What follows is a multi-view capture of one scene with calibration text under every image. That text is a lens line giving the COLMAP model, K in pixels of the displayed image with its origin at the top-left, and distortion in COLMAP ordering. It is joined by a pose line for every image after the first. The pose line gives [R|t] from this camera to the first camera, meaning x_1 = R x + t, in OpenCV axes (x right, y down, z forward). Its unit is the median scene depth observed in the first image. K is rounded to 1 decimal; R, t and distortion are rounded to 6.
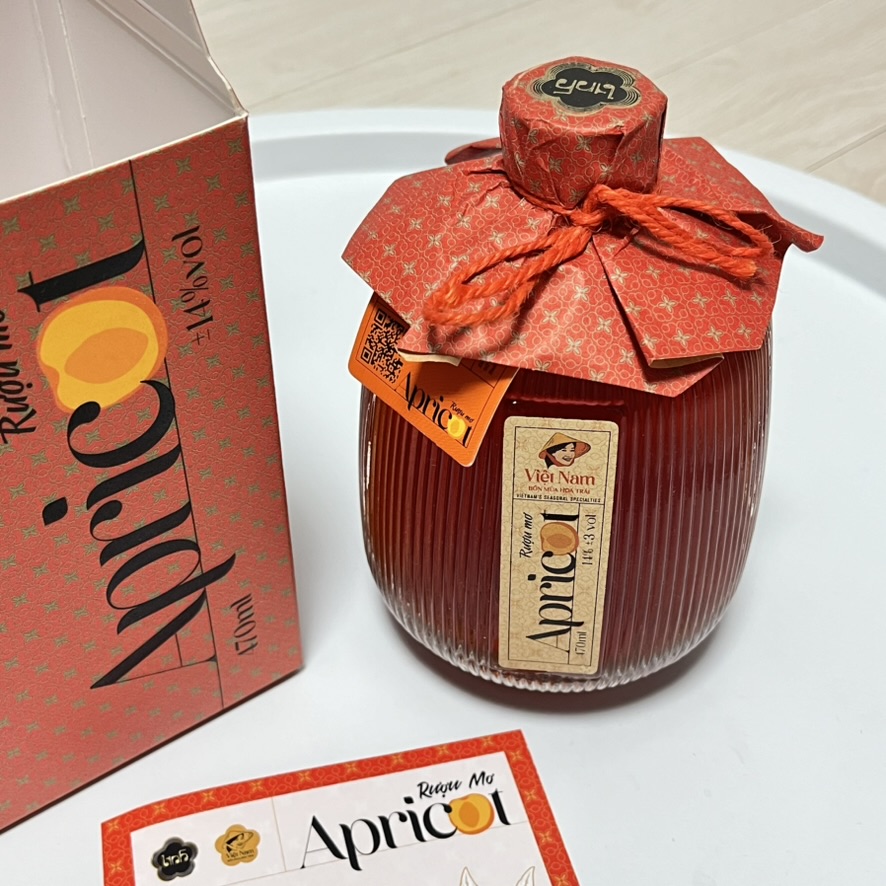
lens RADIAL K [[1311.3, 0, 464.6], [0, 1311.3, 442.0], [0, 0, 1]] dist [0.093934, -0.796385]
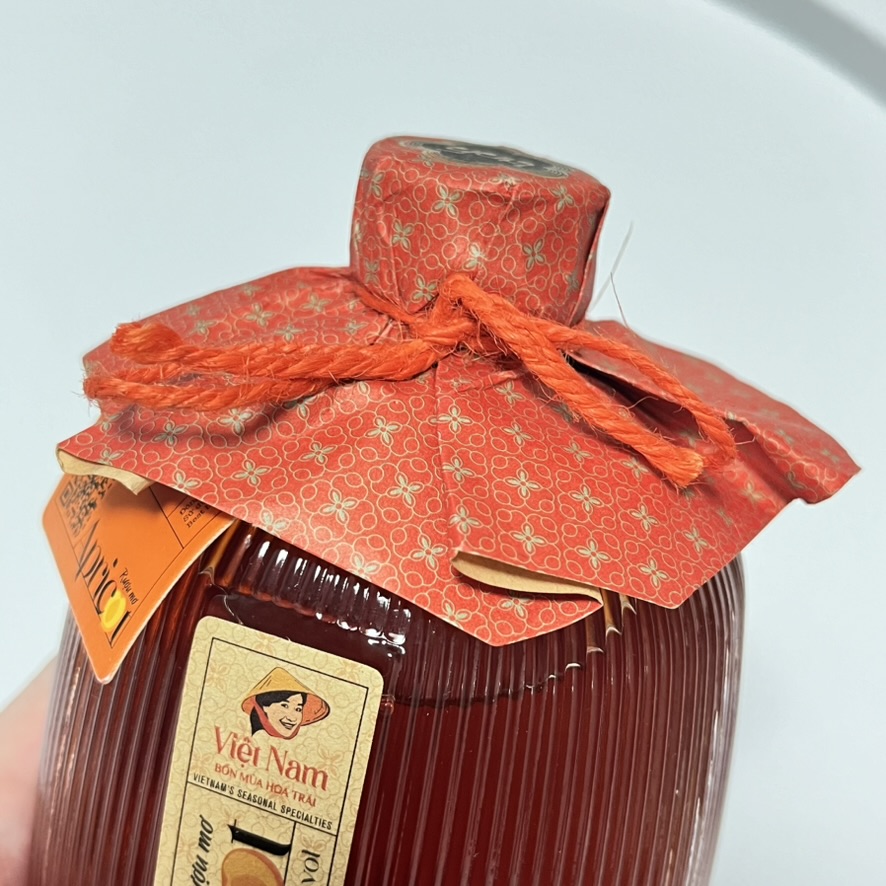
lens RADIAL K [[1293.1, 0, 443.0], [0, 1293.1, 443.0], [0, 0, 1]] dist [0.159780, -0.750122]
pose [[0.956397, 0.227168, -0.183575, 0.208132], [-0.279657, 0.893547, -0.351234, 0.078549], [0.084244, 0.387257, 0.918115, 0.455067]]
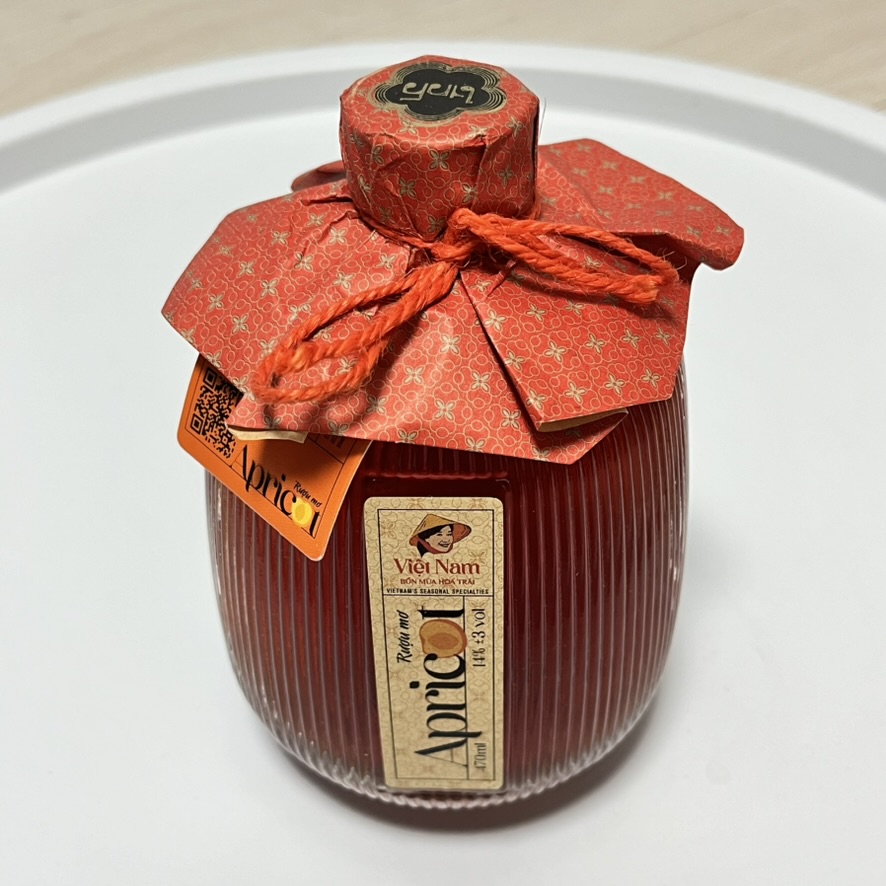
lens RADIAL K [[1293.1, 0, 443.0], [0, 1293.1, 443.0], [0, 0, 1]] dist [0.159780, -0.750122]
pose [[0.998265, -0.052286, 0.027062, 0.057751], [0.052736, 0.998477, -0.016201, -0.036711], [-0.026173, 0.017600, 0.999502, 0.185641]]
